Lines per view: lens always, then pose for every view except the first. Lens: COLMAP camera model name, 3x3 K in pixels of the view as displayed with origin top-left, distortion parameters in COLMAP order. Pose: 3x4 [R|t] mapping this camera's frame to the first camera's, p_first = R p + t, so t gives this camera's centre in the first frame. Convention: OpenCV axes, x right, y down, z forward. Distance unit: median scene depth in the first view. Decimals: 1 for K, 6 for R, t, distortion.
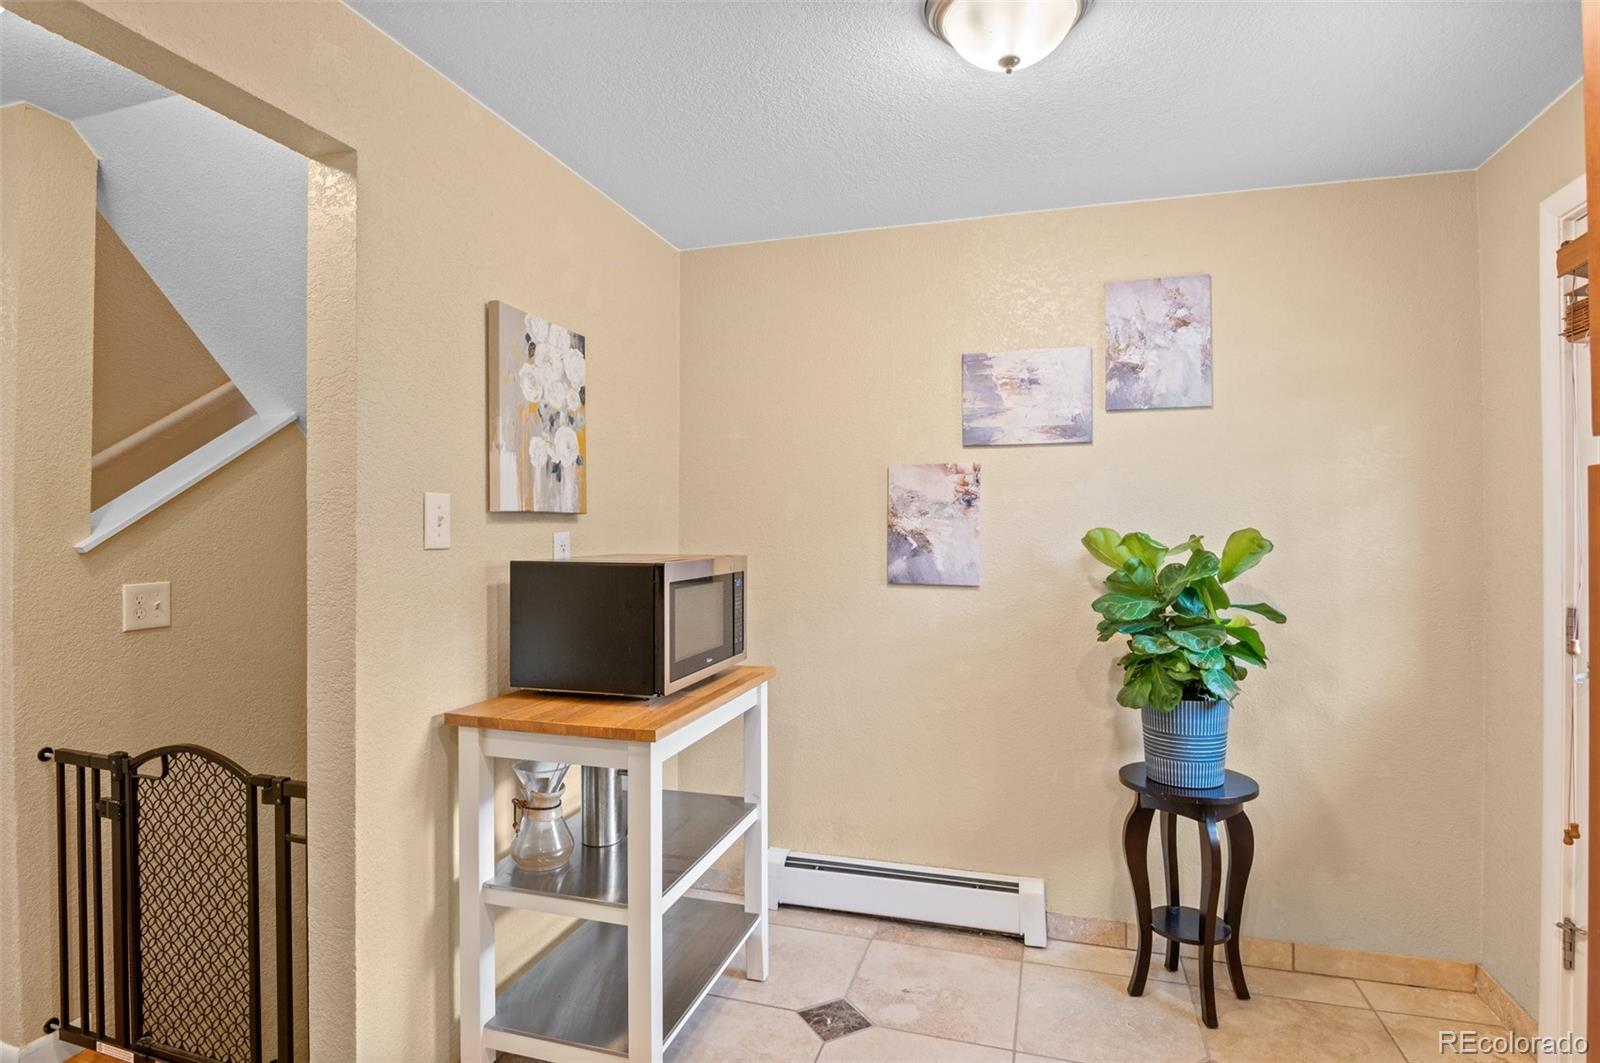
lens RADIAL K [[835.8, 0, 796.6], [0, 835.8, 532.1], [0, 0, 1]] dist [-0.000296, 0.000362]
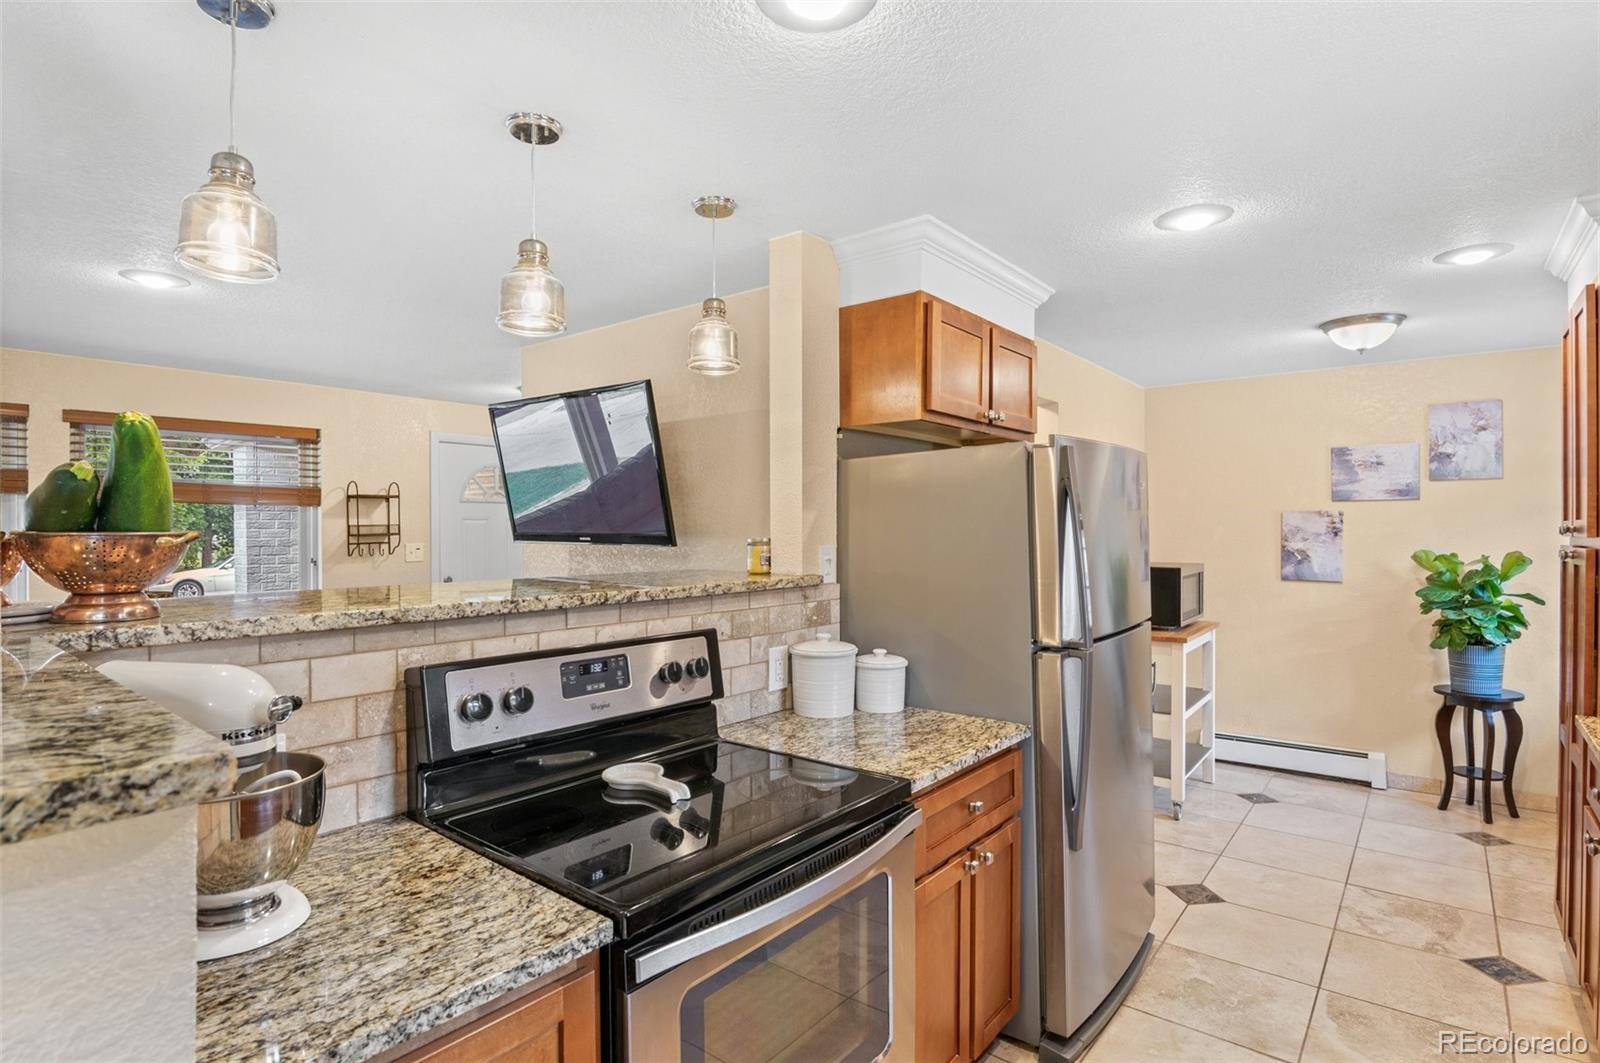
lens RADIAL K [[797.0, 0, 804.3], [0, 797.0, 538.0], [0, 0, 1]] dist [-0.016197, -0.000703]
pose [[0.931965, 0.000219, -0.362549, -0.251217], [0.003192, 0.999956, 0.008808, -0.049114], [0.362535, -0.009366, 0.931923, -1.029633]]
